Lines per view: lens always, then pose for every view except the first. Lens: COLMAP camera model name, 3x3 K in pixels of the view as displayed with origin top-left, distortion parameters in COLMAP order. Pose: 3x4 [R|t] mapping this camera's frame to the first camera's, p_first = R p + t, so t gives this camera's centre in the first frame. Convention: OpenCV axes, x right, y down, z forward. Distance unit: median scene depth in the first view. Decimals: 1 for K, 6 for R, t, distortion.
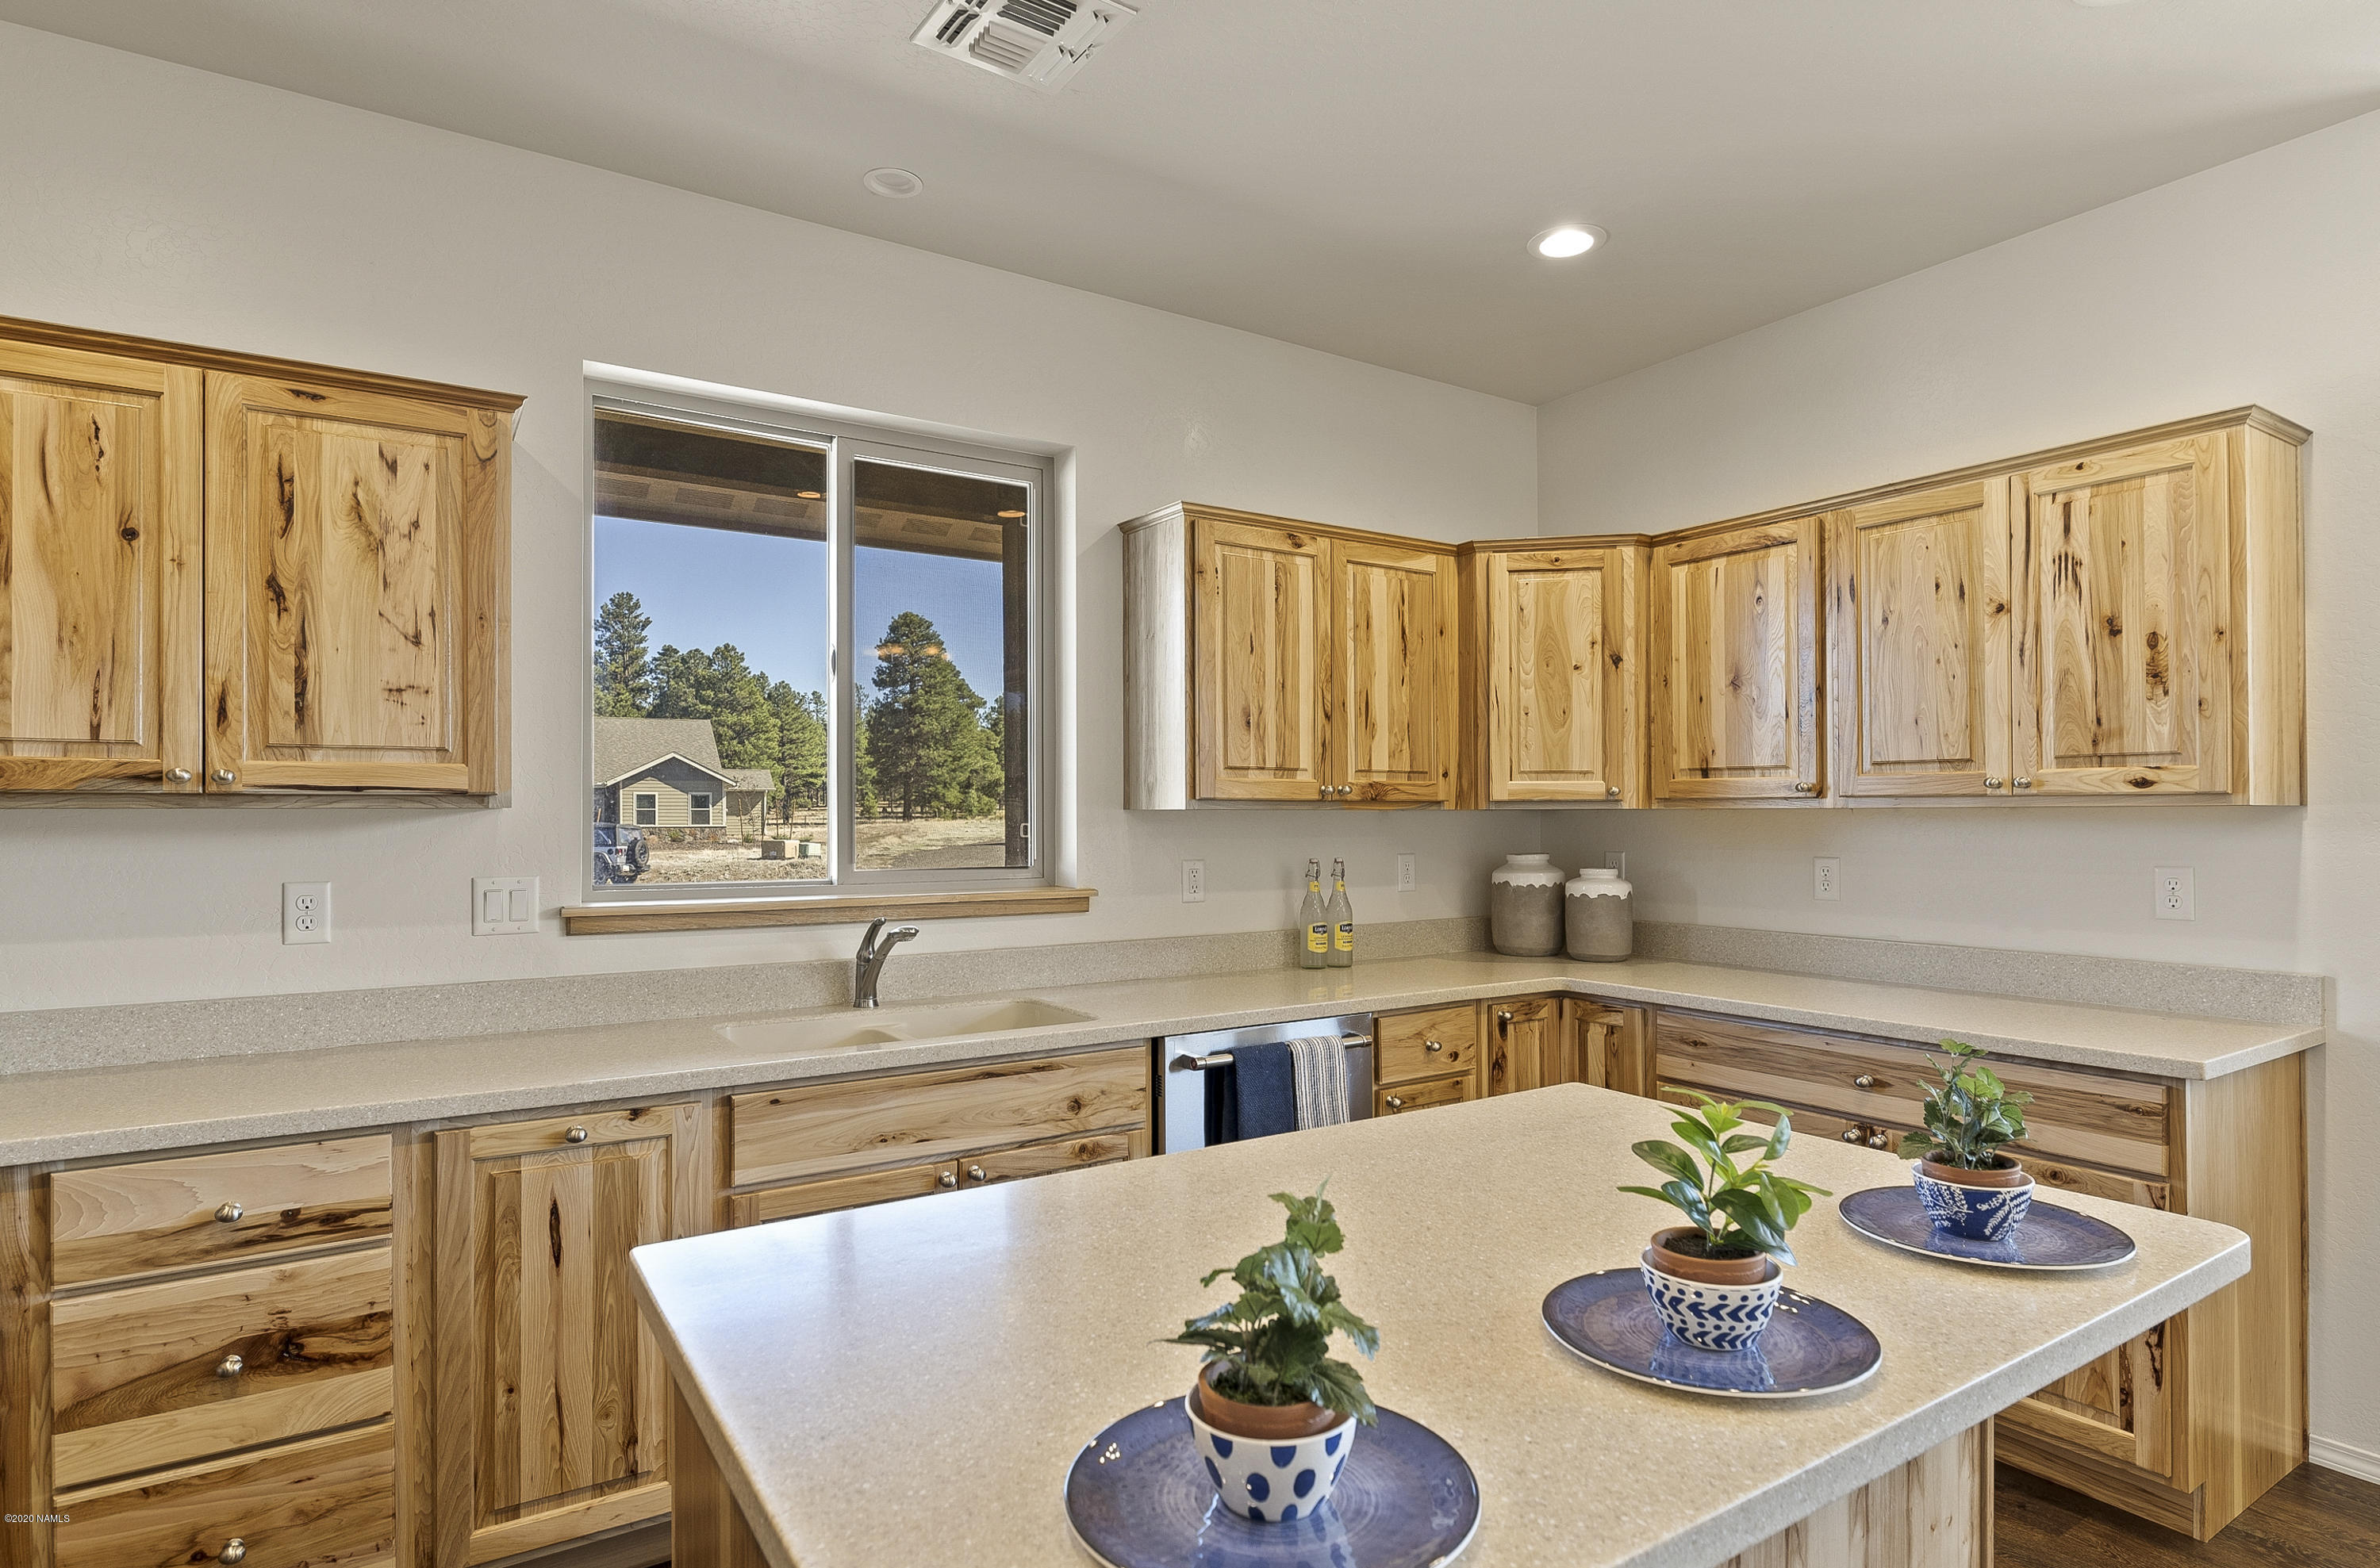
lens RADIAL K [[1253.1, 0, 1188.9], [0, 1253.1, 808.1], [0, 0, 1]] dist [-0.004150, -0.000738]
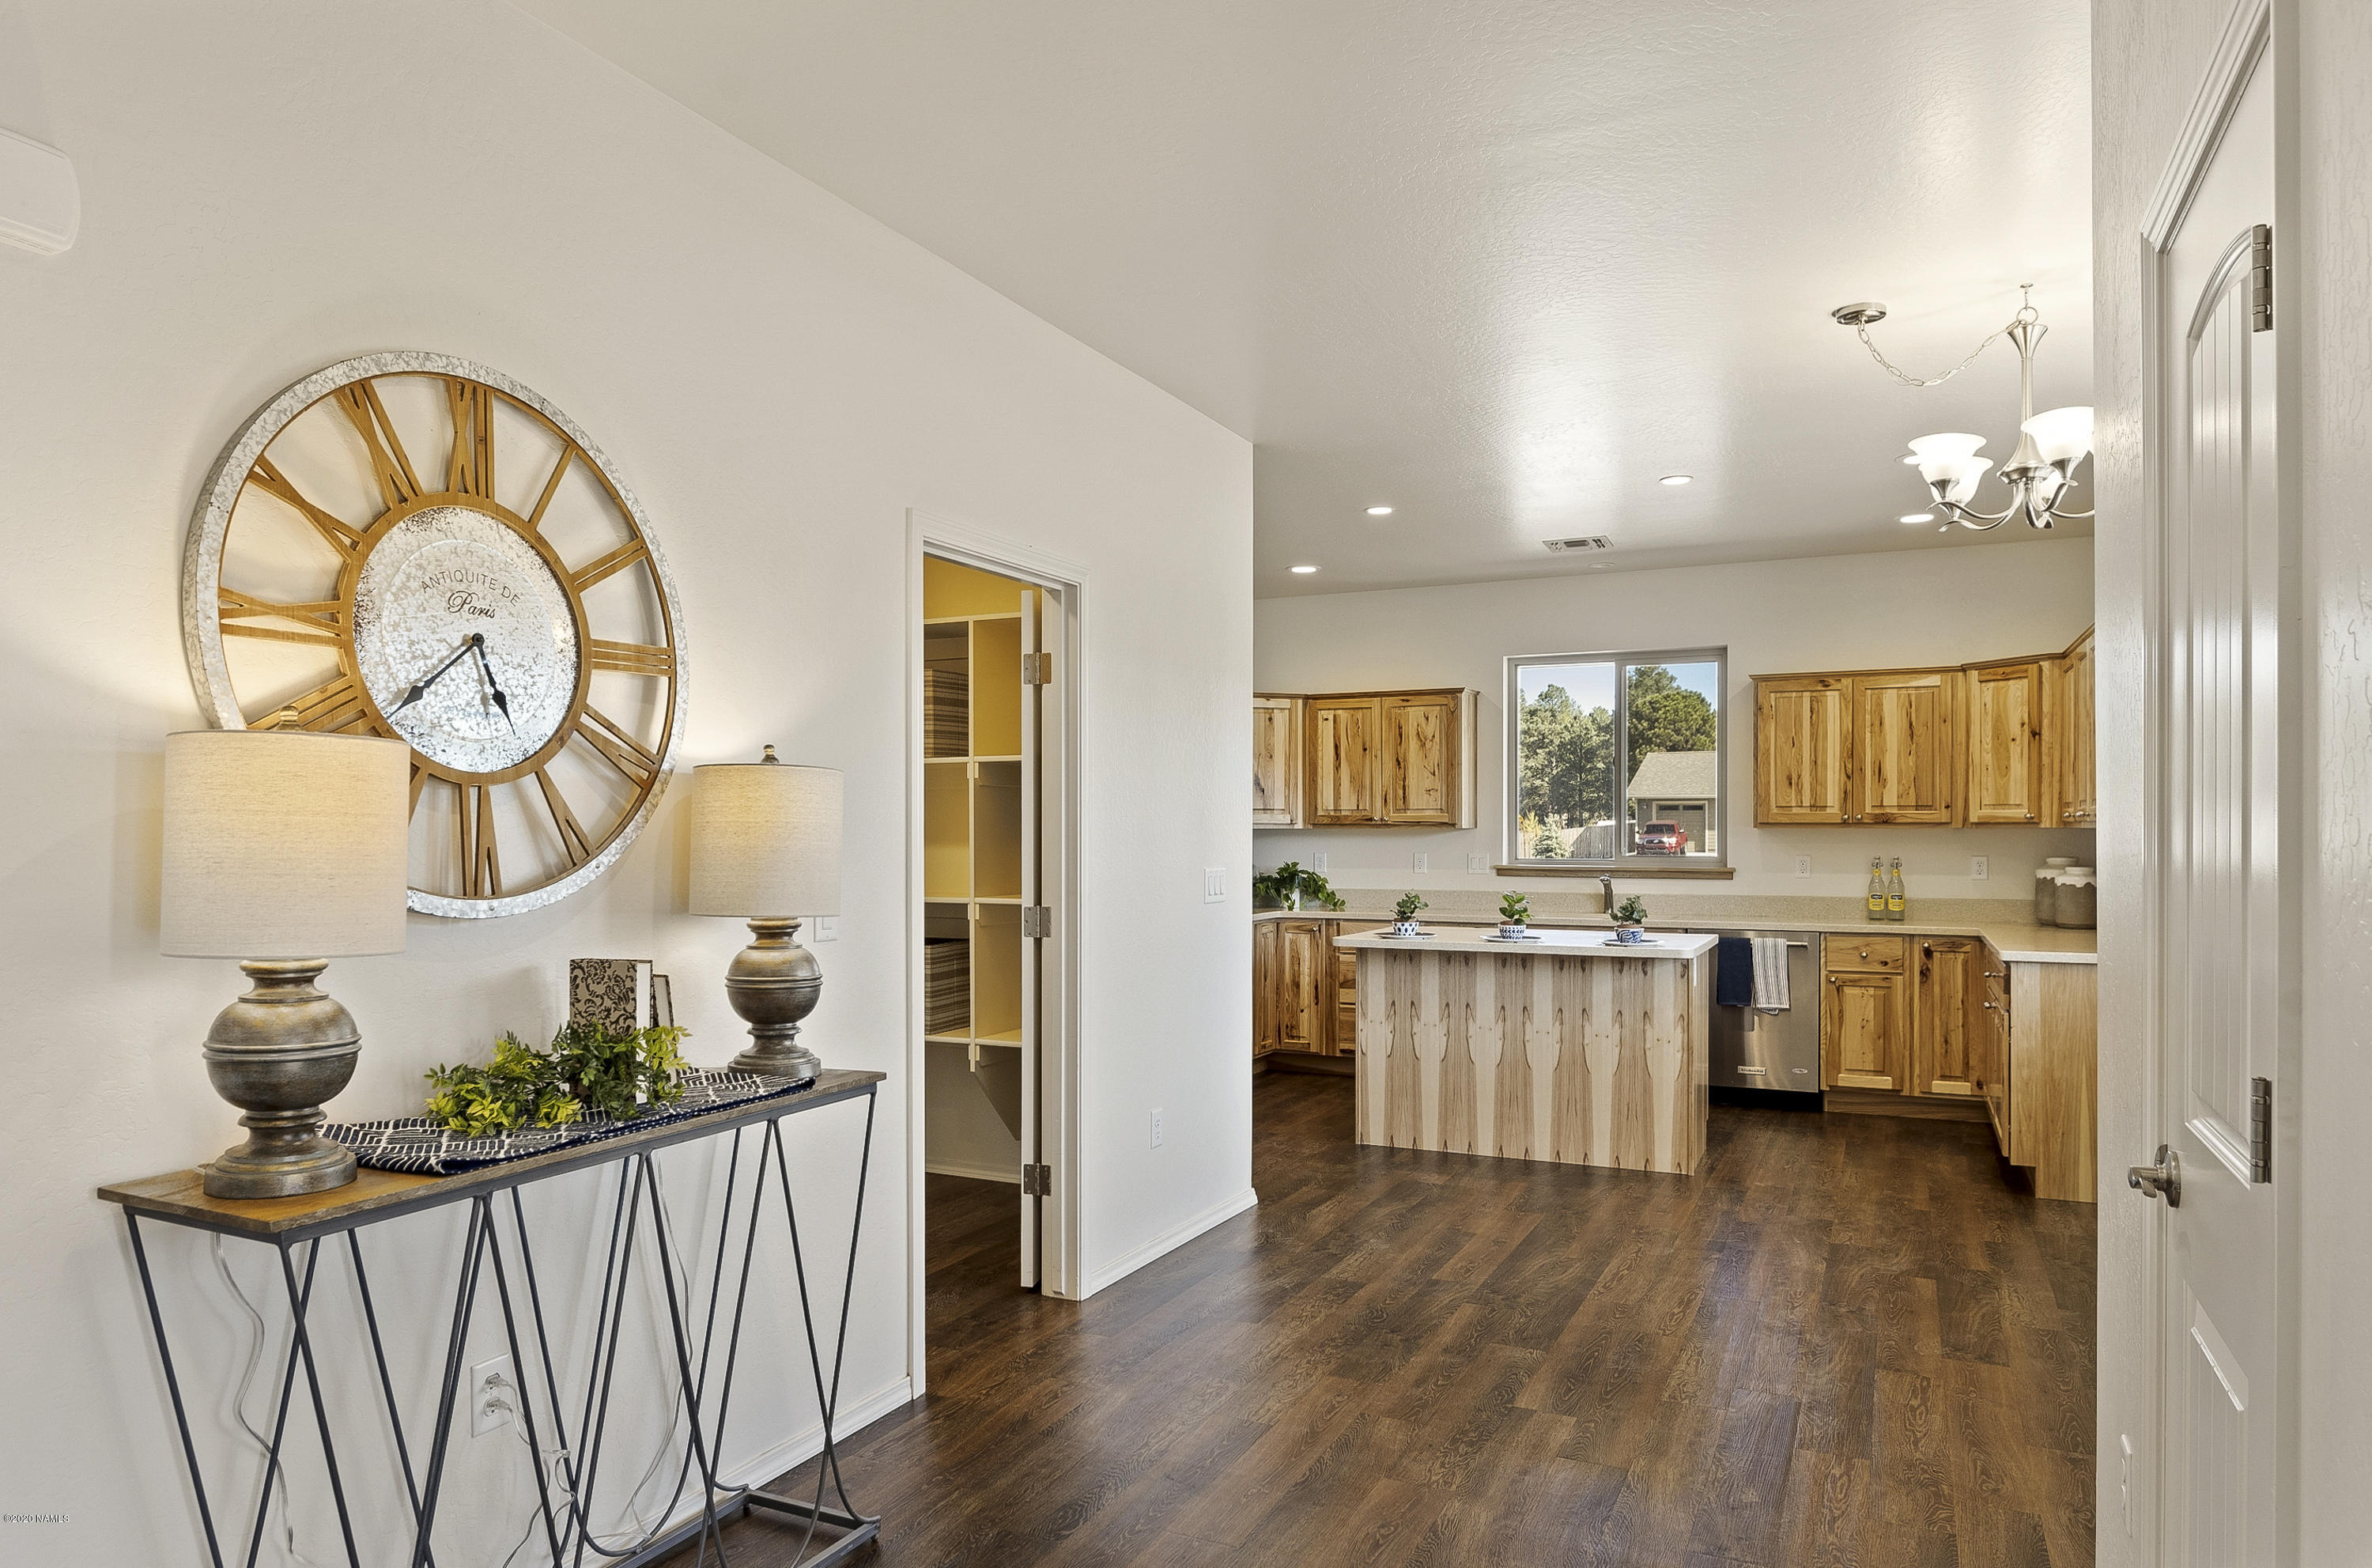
lens RADIAL K [[1418.6, 0, 1188.2], [0, 1418.6, 803.2], [0, 0, 1]] dist [-0.000971, -0.000059]
pose [[0.516237, -0.011451, -0.856369, 1.409032], [0.007990, 0.999931, -0.008554, -0.025483], [0.856409, -0.002426, 0.516293, -0.903826]]
